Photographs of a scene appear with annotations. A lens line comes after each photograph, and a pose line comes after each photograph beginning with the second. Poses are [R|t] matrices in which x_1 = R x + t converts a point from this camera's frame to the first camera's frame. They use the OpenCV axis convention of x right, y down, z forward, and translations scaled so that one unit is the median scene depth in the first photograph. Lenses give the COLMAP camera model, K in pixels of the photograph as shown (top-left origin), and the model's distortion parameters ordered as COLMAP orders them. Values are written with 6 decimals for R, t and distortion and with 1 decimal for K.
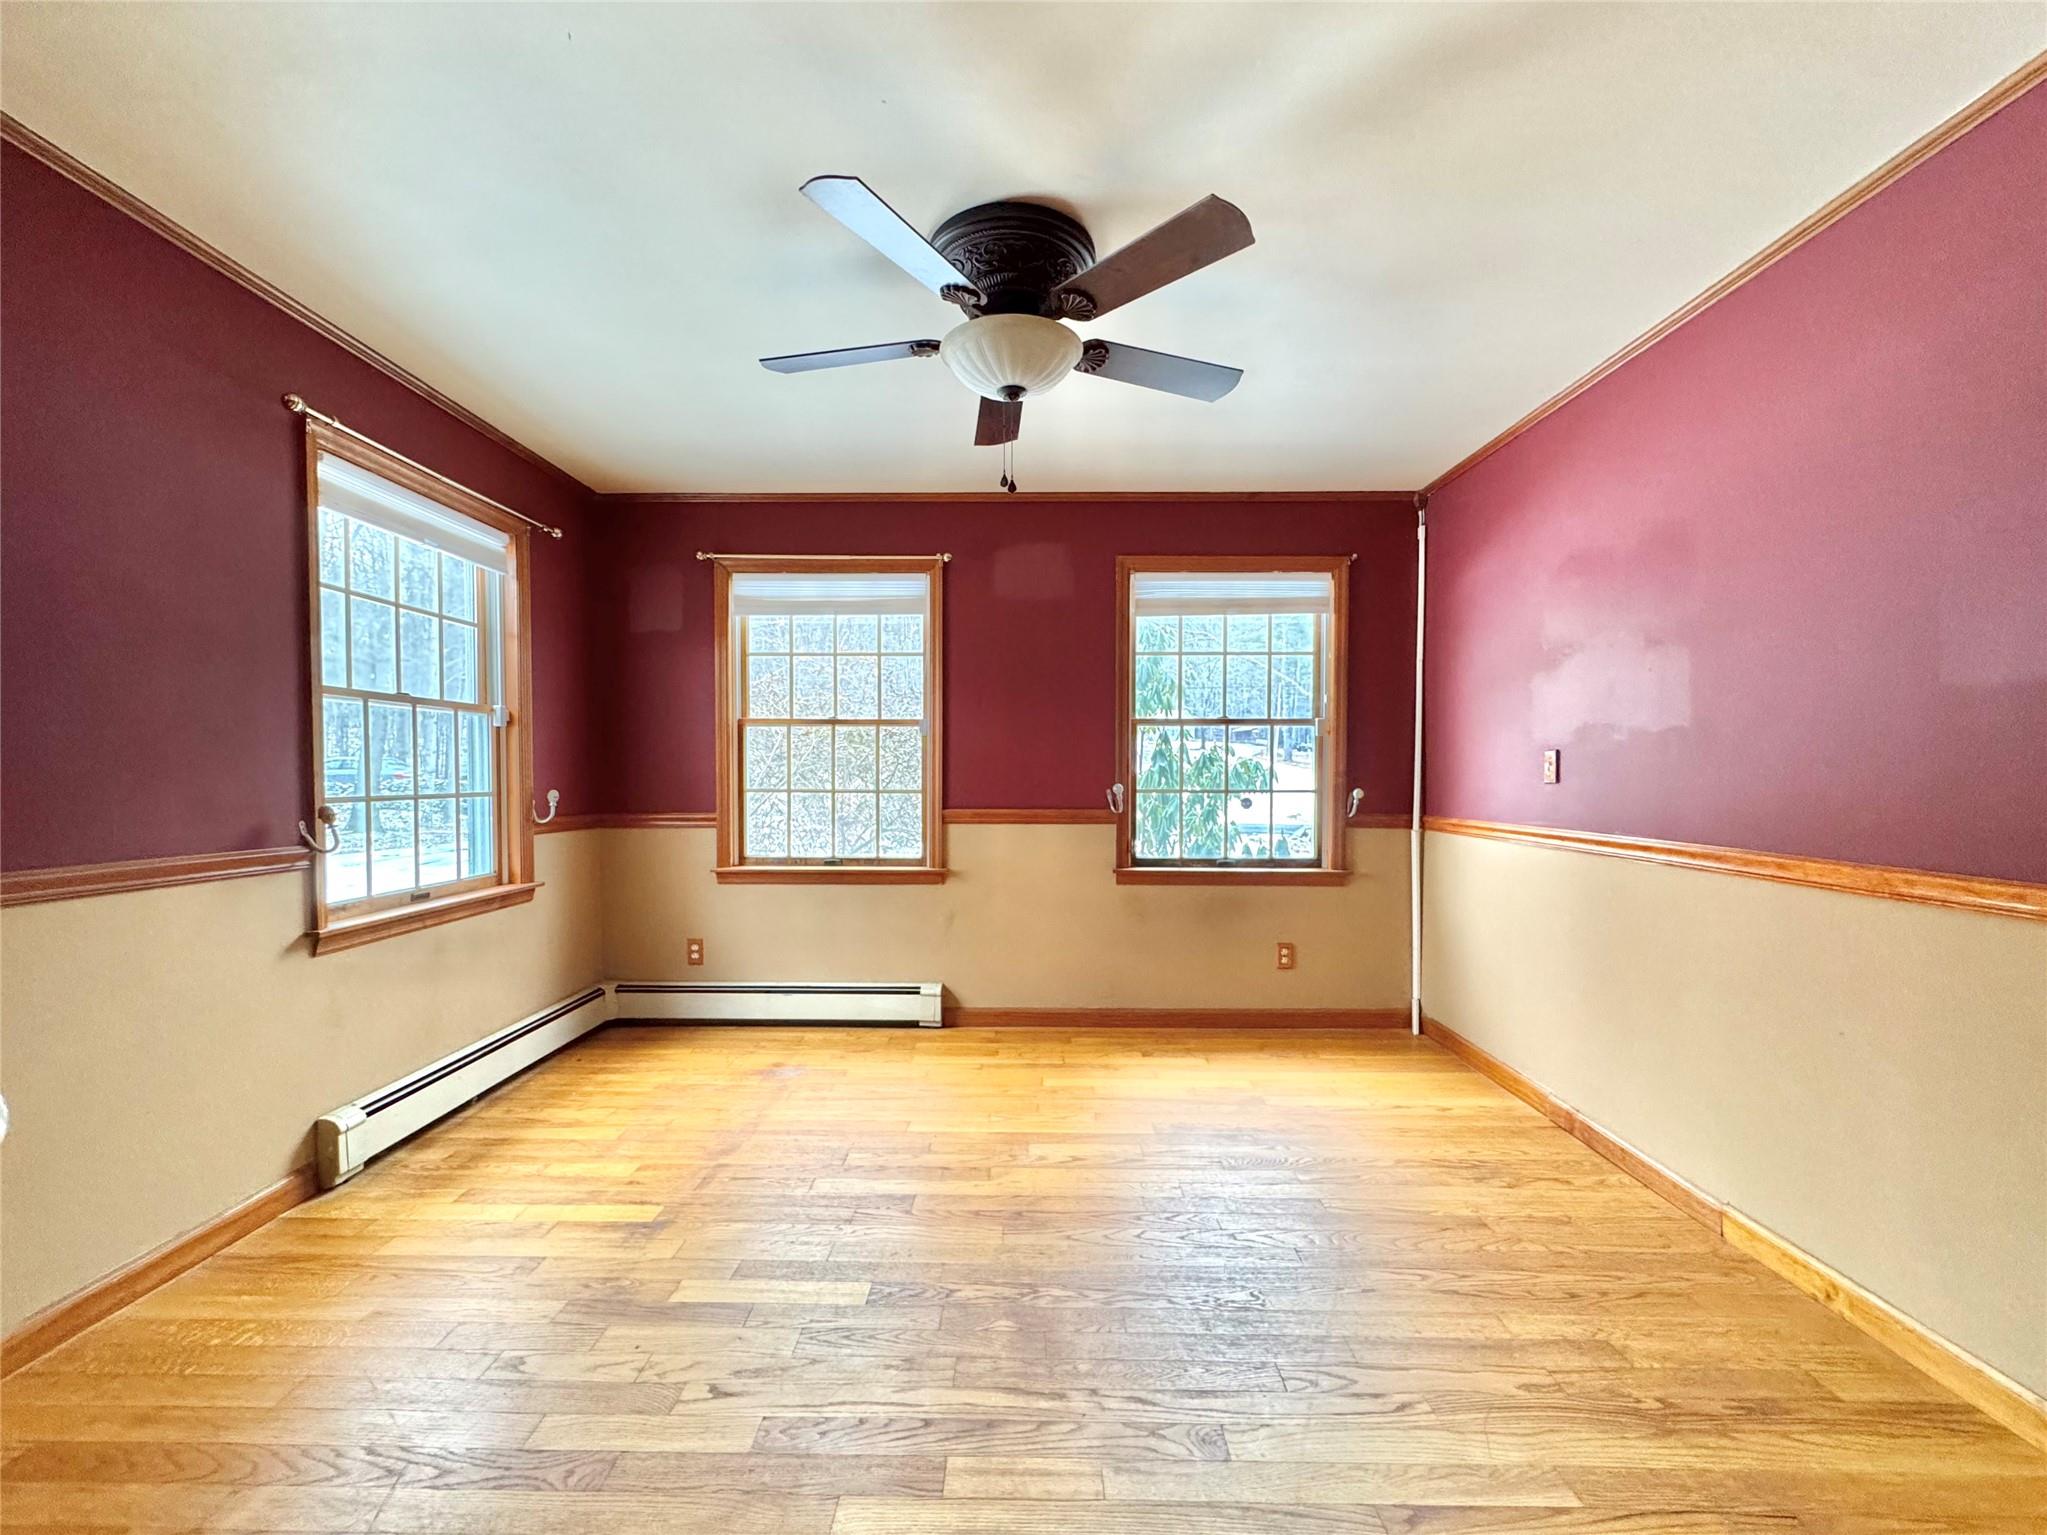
lens RADIAL K [[812.7, 0, 1019.4], [0, 812.7, 767.2], [0, 0, 1]] dist [0.000752, -0.000127]
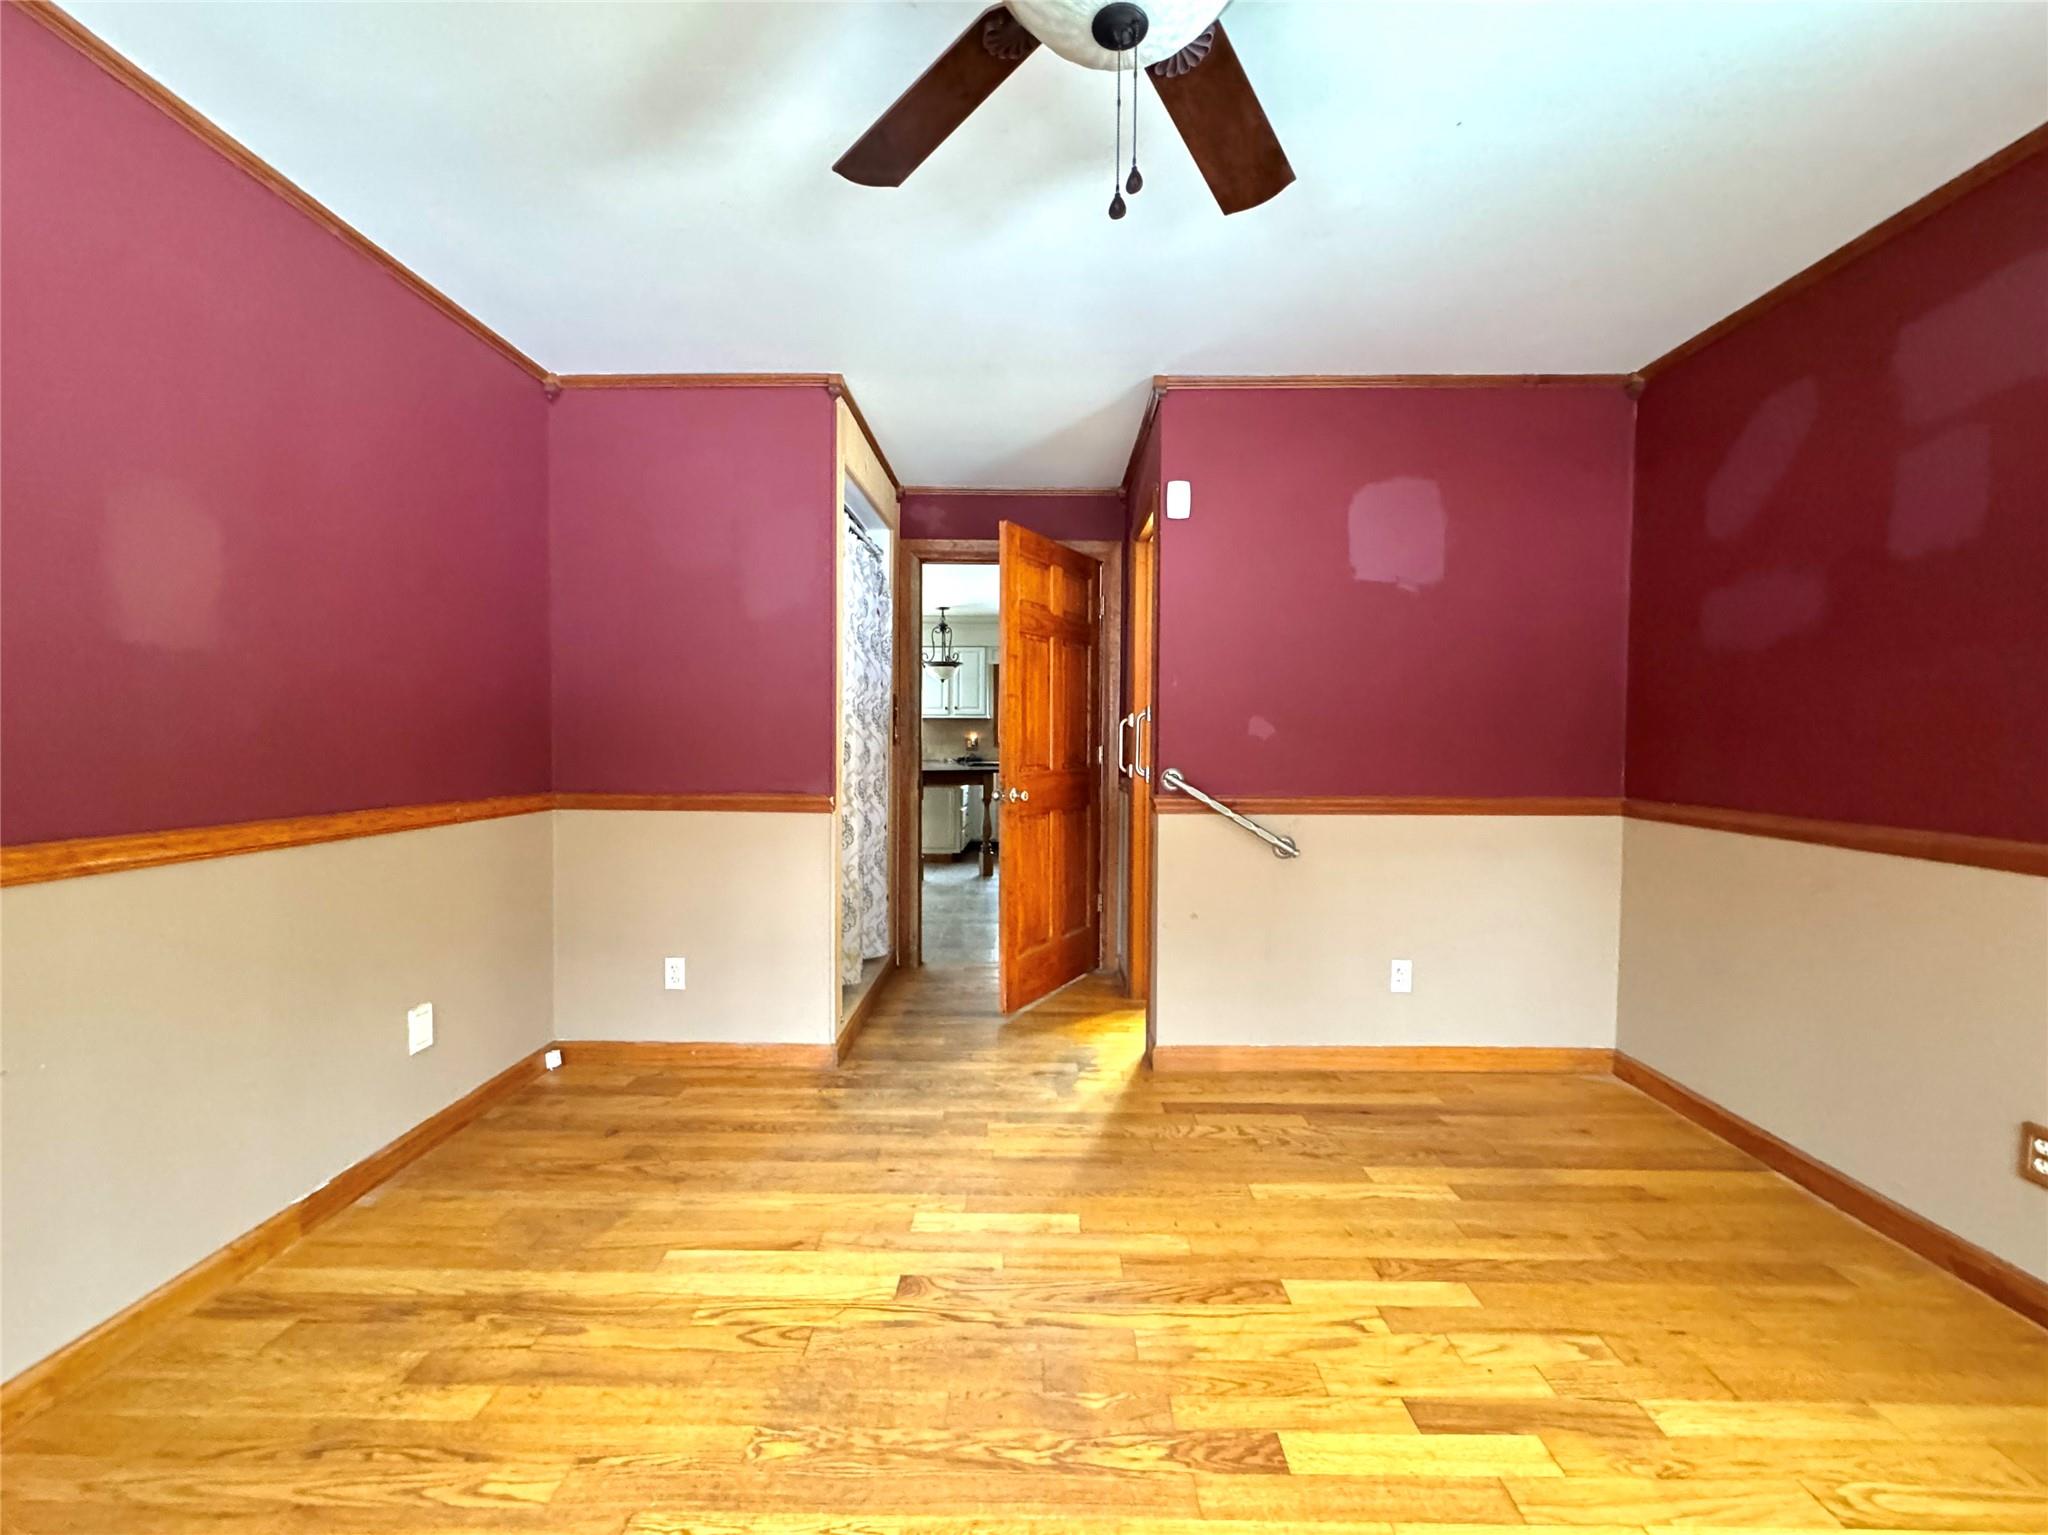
lens RADIAL K [[813.1, 0, 1019.9], [0, 813.1, 767.2], [0, 0, 1]] dist [0.000752, -0.000127]
pose [[-0.999908, -0.007824, 0.011067, 0.057584], [-0.007376, 0.999176, 0.039914, 0.002675], [-0.011370, 0.039829, -0.999142, 1.994083]]
